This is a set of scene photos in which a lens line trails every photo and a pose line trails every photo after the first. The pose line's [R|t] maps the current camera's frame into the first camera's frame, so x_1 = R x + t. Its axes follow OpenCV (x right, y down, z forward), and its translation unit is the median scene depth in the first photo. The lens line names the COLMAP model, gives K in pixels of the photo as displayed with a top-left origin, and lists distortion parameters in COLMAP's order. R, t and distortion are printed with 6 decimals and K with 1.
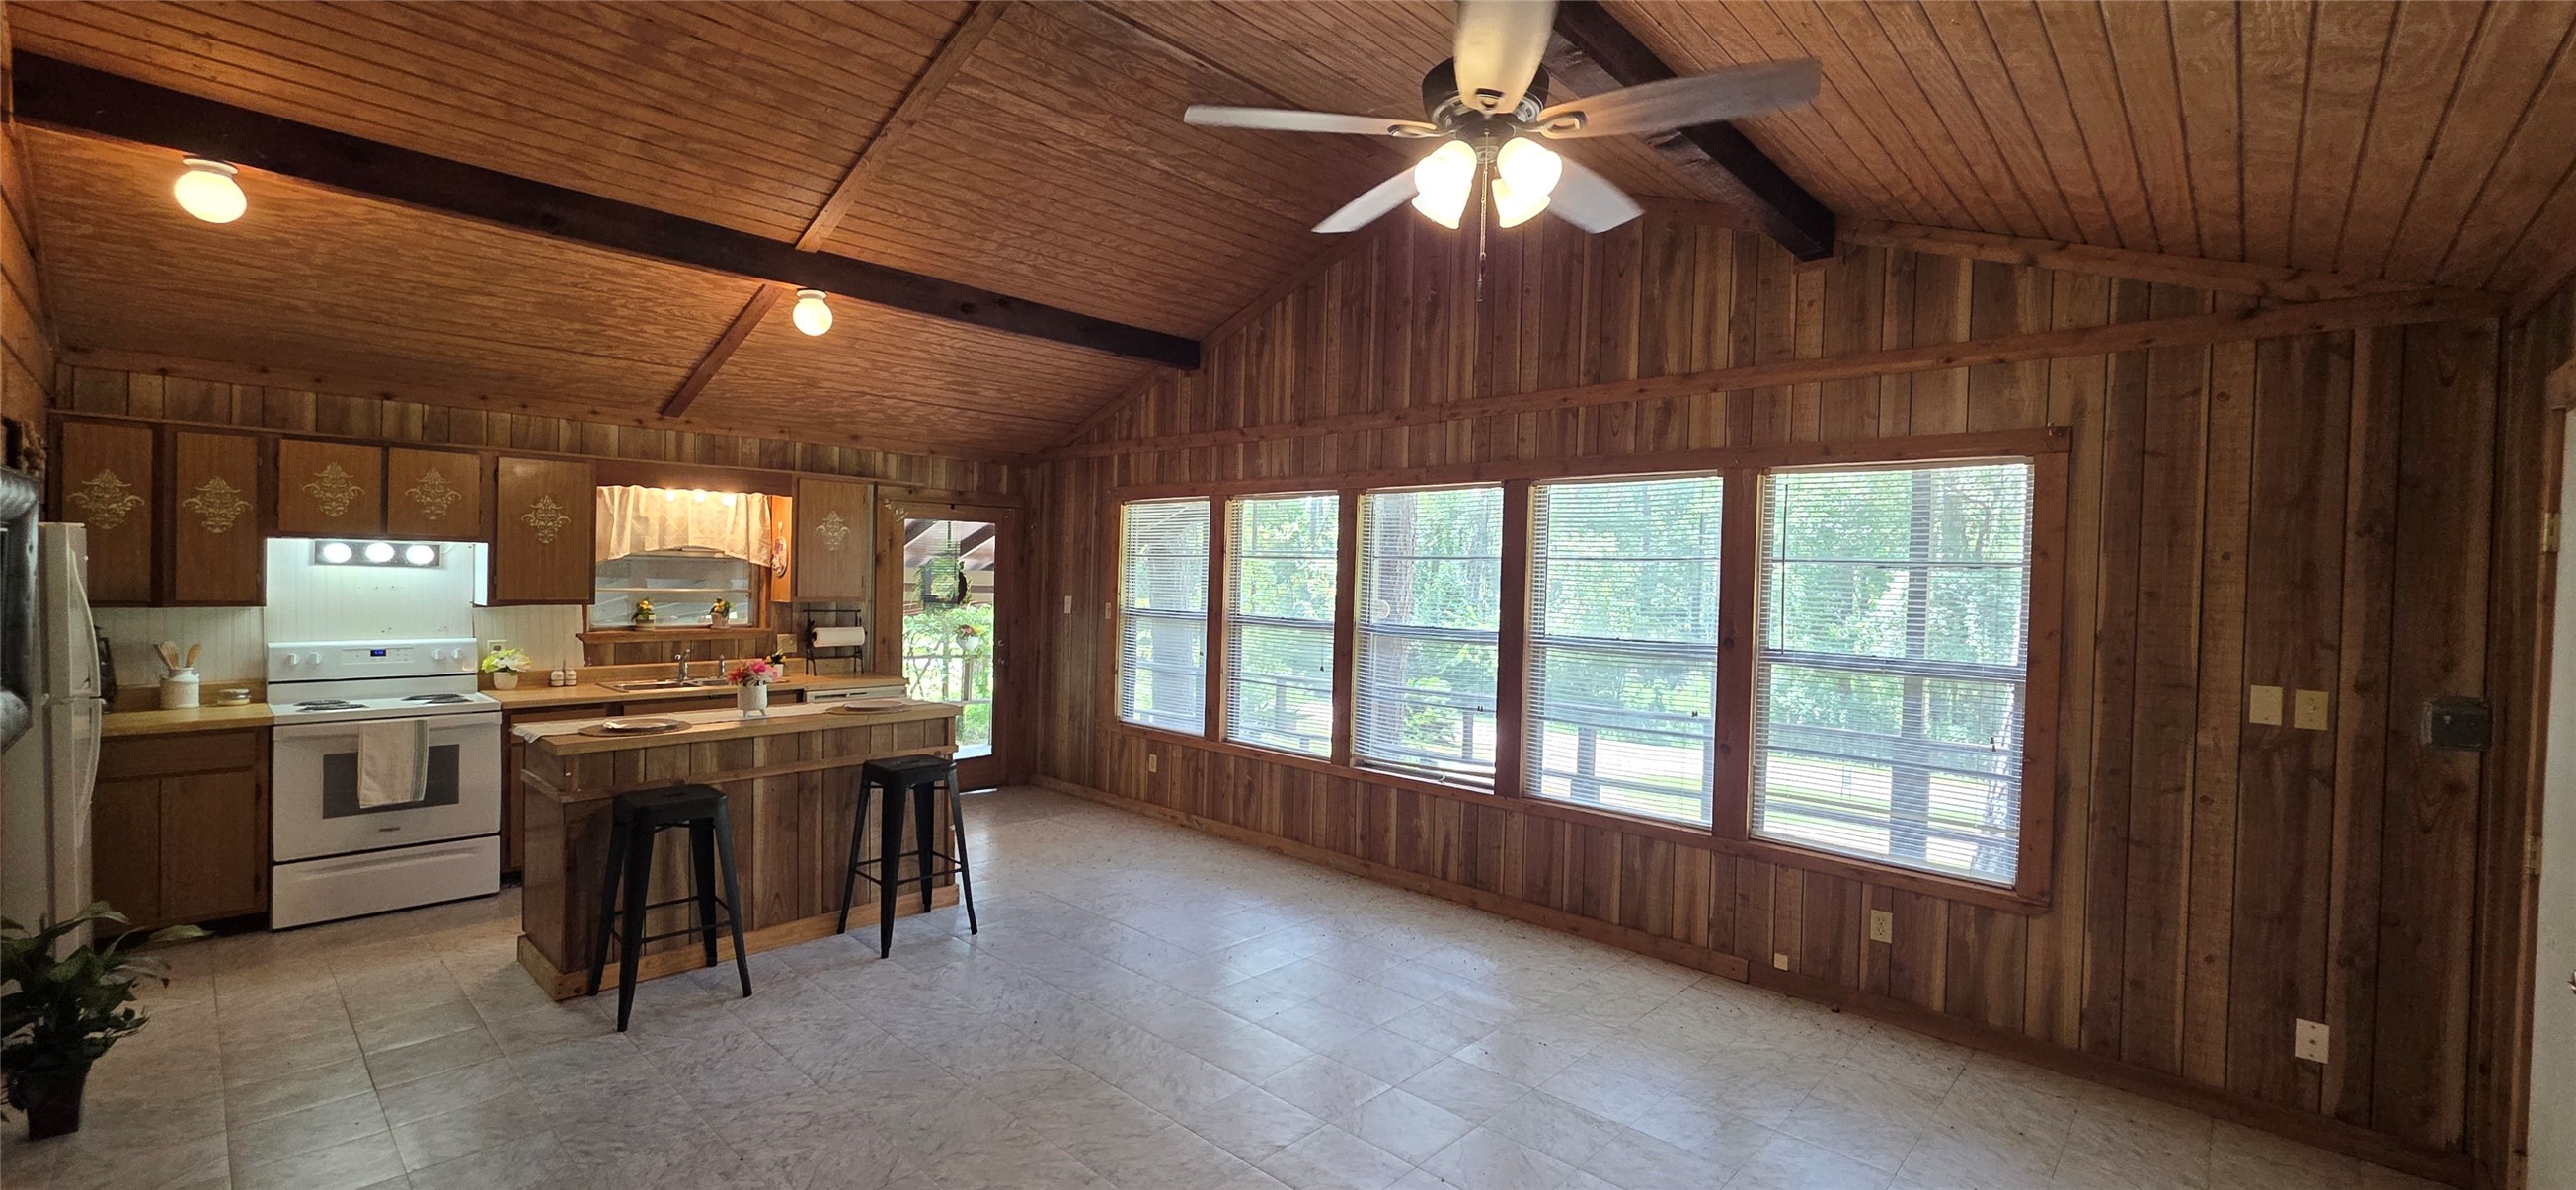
lens RADIAL K [[1026.5, 0, 1287.2], [0, 1026.5, 593.2], [0, 0, 1]] dist [0.003120, -0.000654]
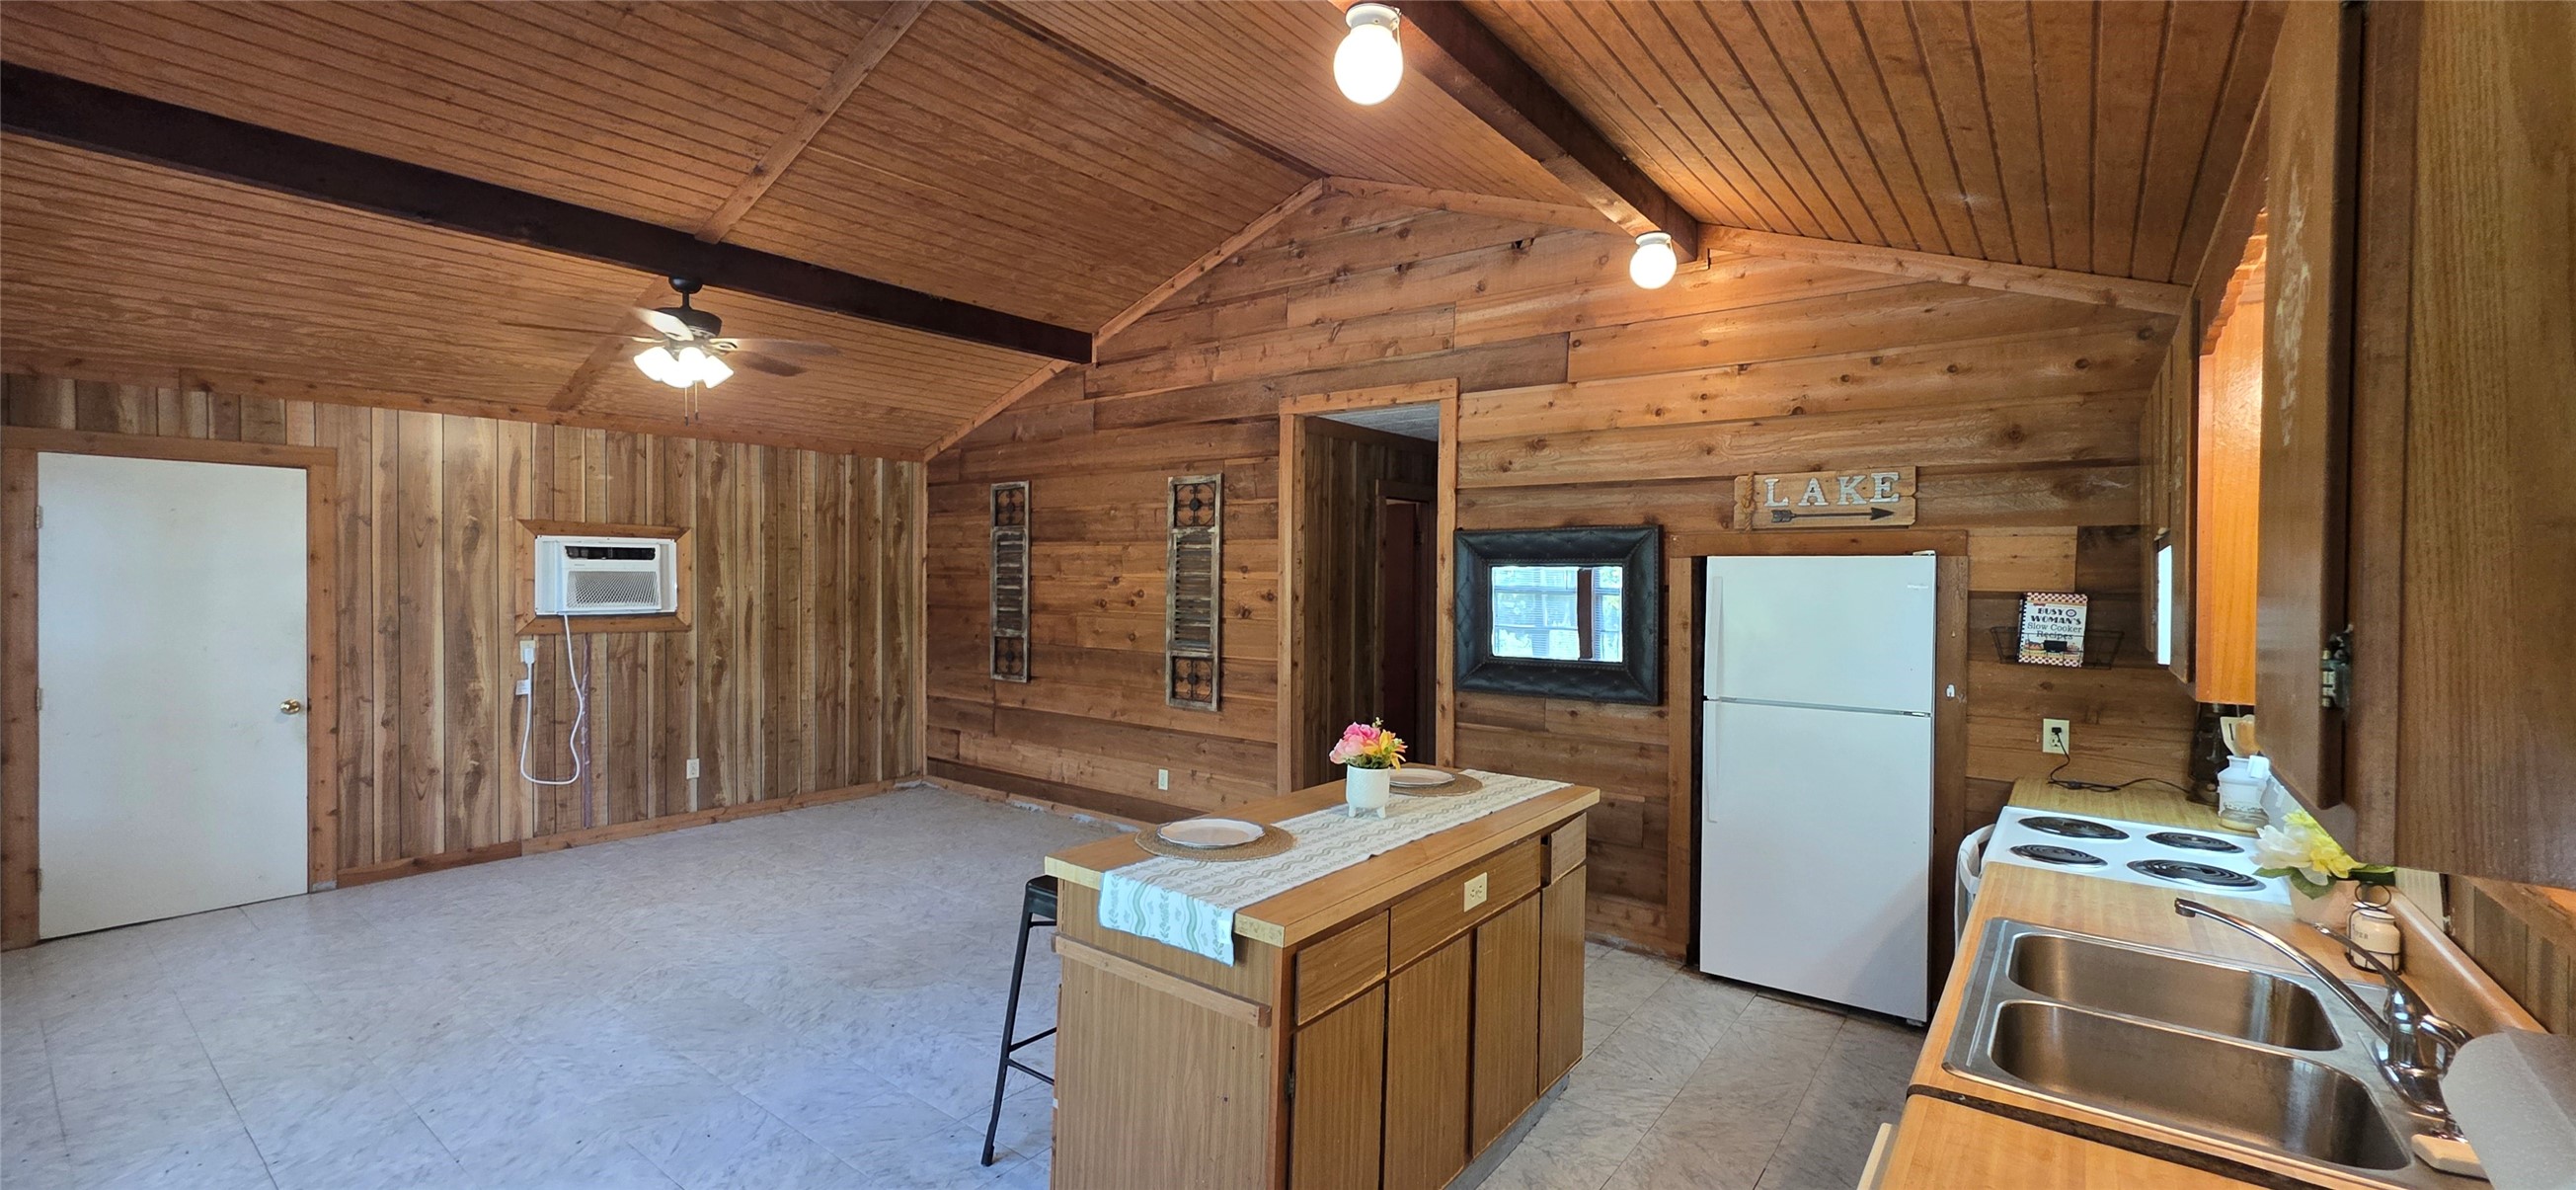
lens RADIAL K [[1026.5, 0, 1287.4], [0, 1026.5, 591.8], [0, 0, 1]] dist [0.003120, -0.000654]
pose [[-0.995033, -0.031835, -0.094321, -0.388393], [-0.034451, 0.999062, 0.026244, -0.027219], [0.093397, 0.029363, -0.995196, 1.510719]]
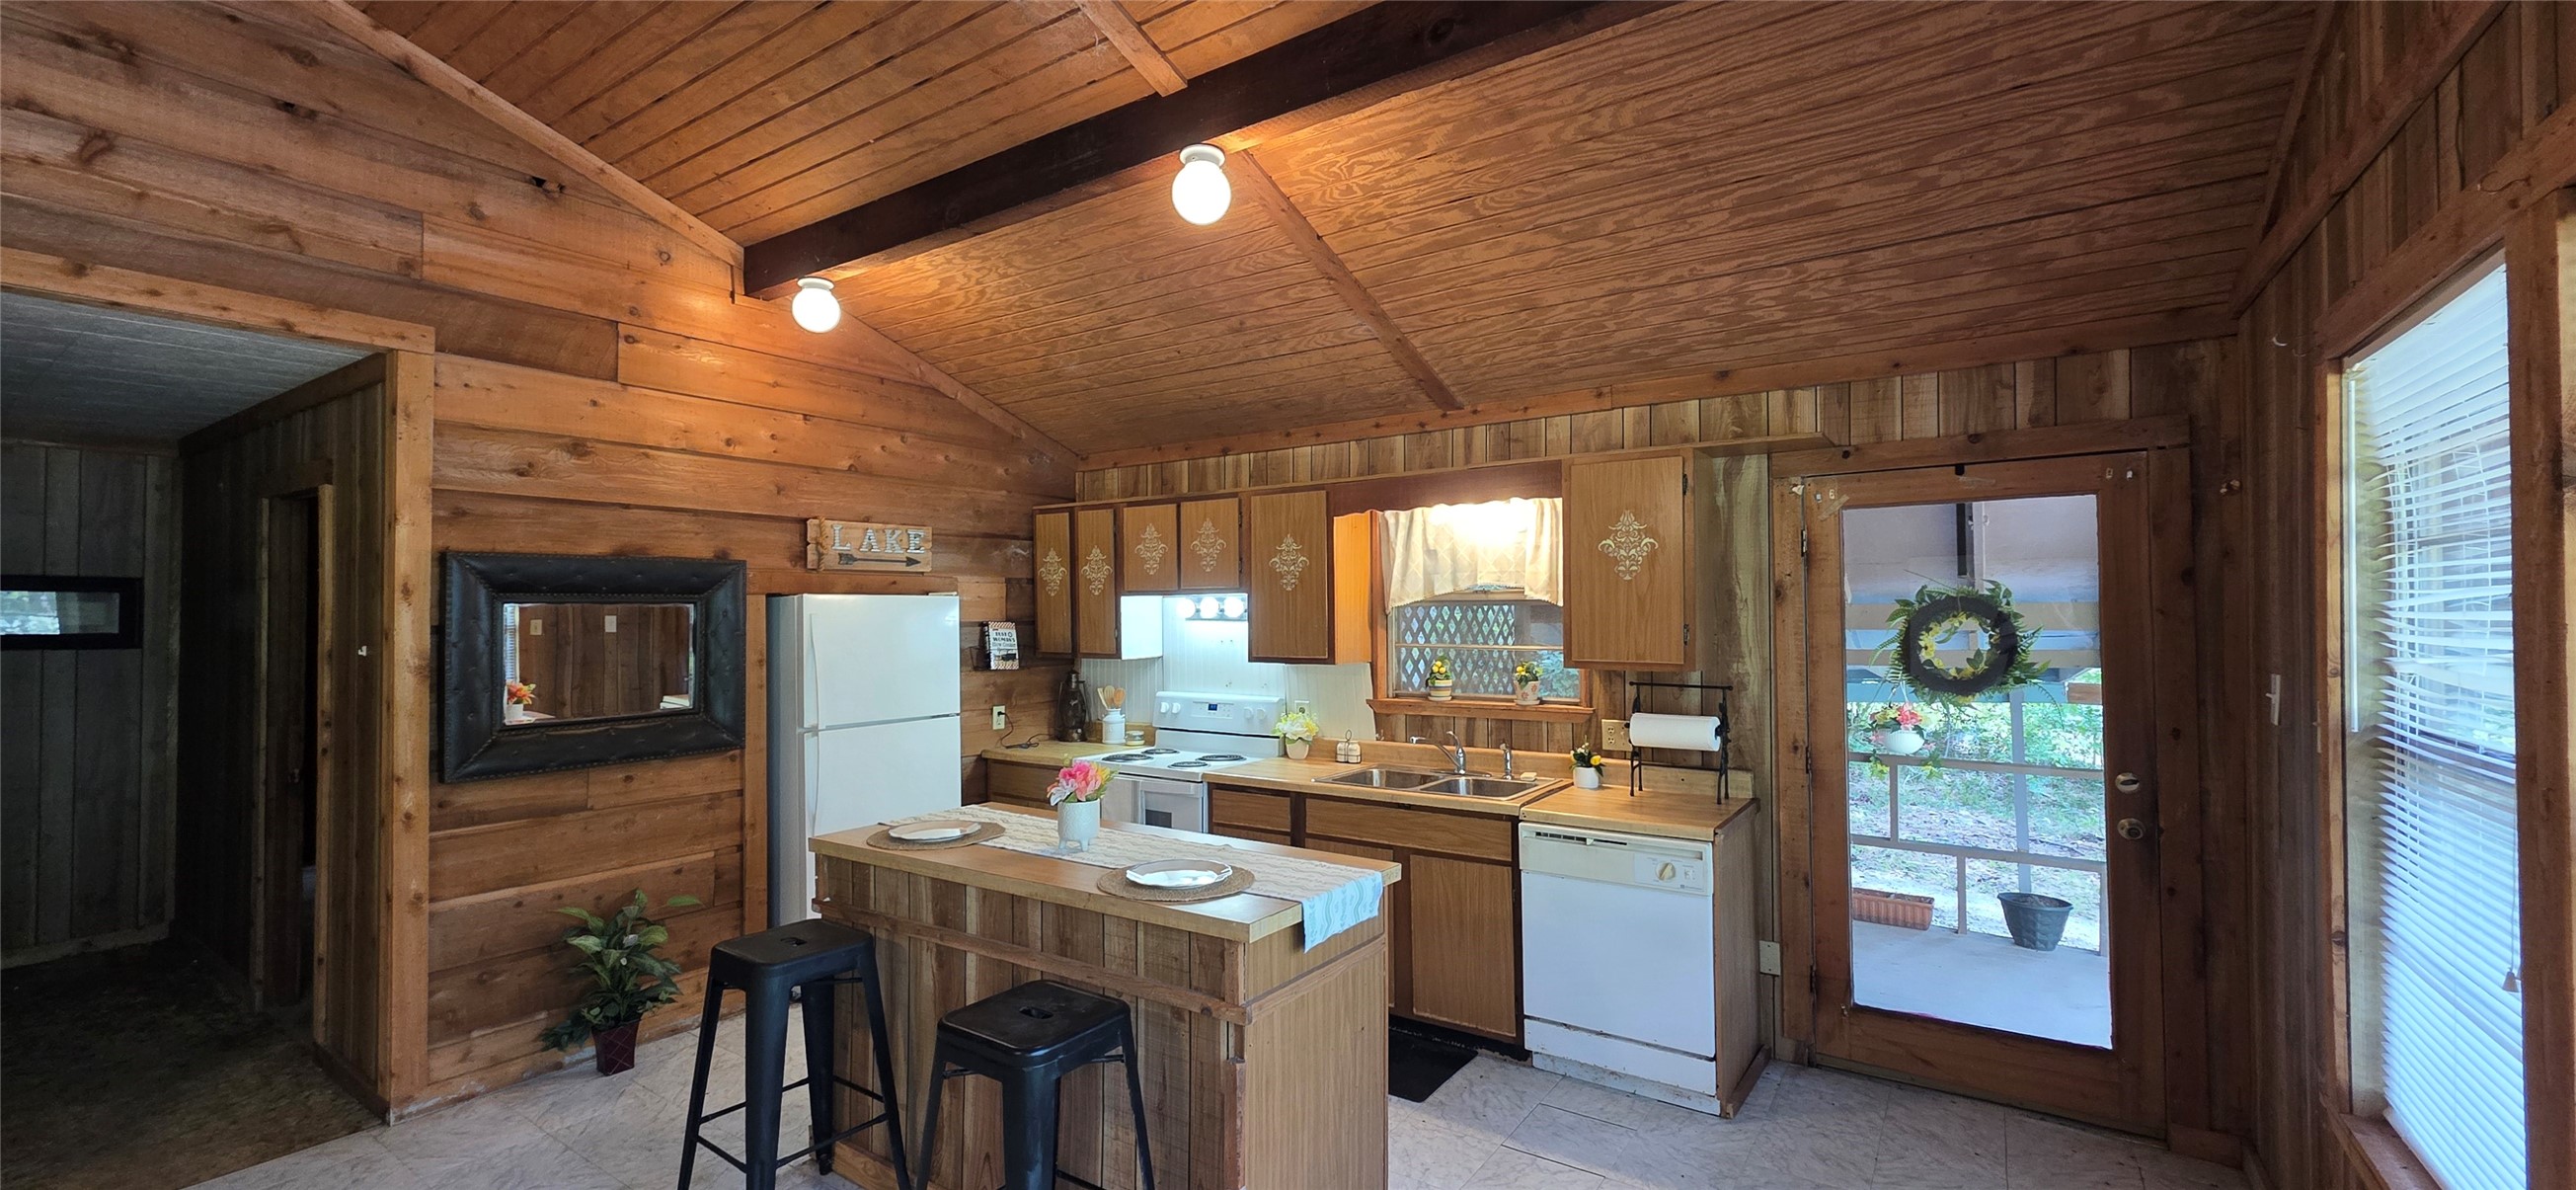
lens RADIAL K [[1026.5, 0, 1287.2], [0, 1026.5, 593.5], [0, 0, 1]] dist [0.003120, -0.000654]
pose [[0.147968, -0.039837, -0.988189, 0.126570], [-0.006353, 0.999130, -0.041229, -0.012604], [0.988972, 0.012378, 0.147586, 0.972615]]
